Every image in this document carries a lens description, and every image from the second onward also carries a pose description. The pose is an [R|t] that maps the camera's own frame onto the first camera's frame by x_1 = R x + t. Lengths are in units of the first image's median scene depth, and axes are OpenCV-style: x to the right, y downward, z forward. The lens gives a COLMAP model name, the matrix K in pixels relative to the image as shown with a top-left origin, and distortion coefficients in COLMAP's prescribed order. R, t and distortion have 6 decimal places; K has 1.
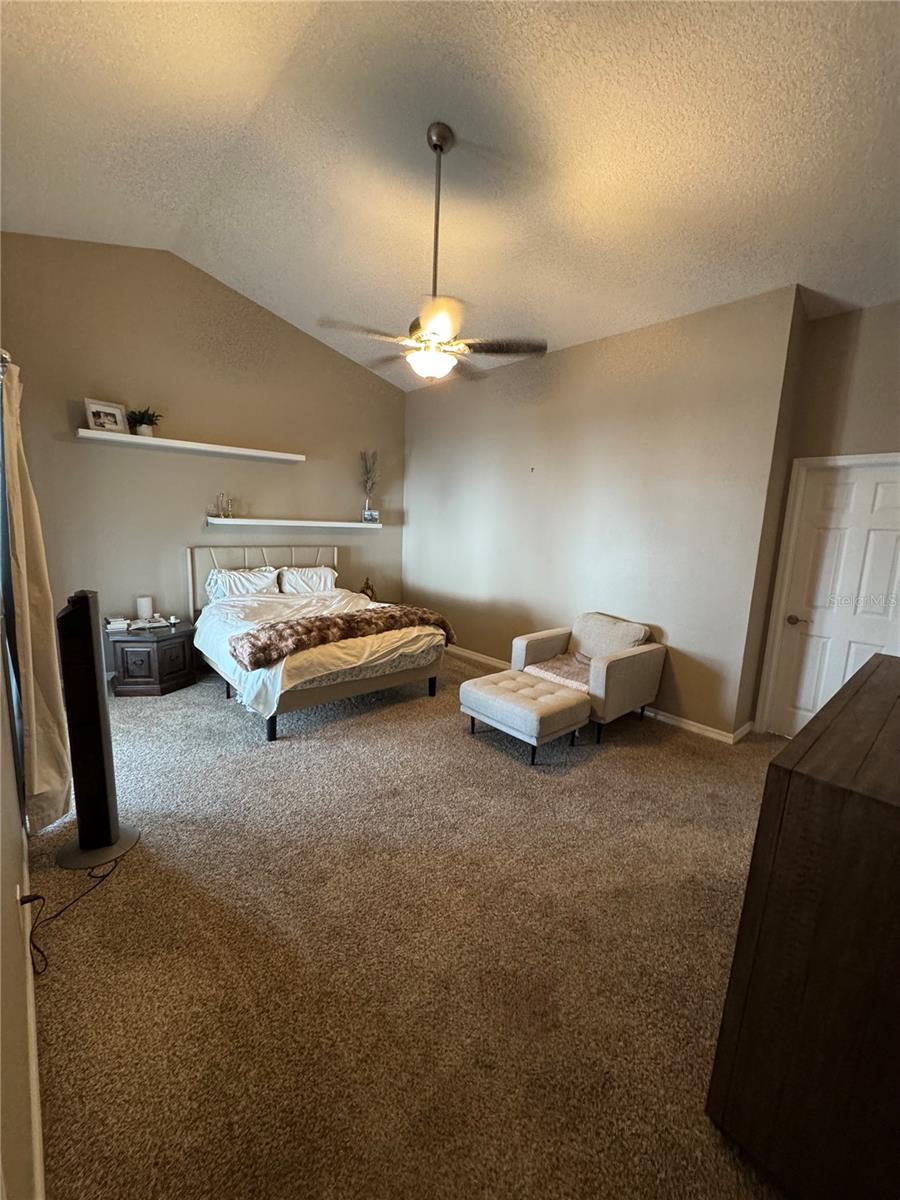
lens RADIAL K [[477.3, 0, 450.6], [0, 477.3, 600.7], [0, 0, 1]] dist [-0.003390, 0.000110]
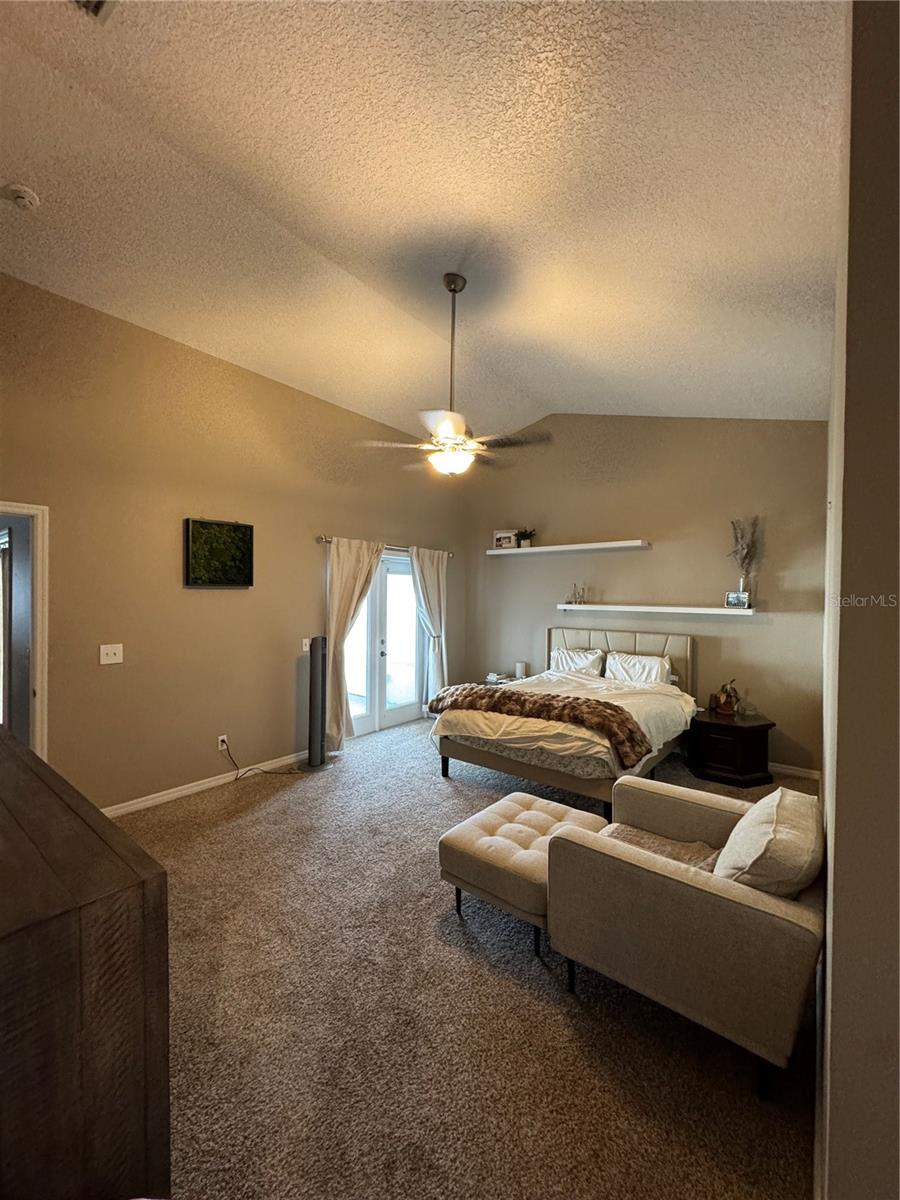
lens RADIAL K [[477.3, 0, 450.6], [0, 477.3, 600.7], [0, 0, 1]] dist [-0.003390, 0.000110]
pose [[0.168242, -0.026259, -0.985396, 0.748567], [-0.165970, 0.984619, -0.054575, -0.082564], [0.971673, 0.172728, 0.161296, 0.623405]]
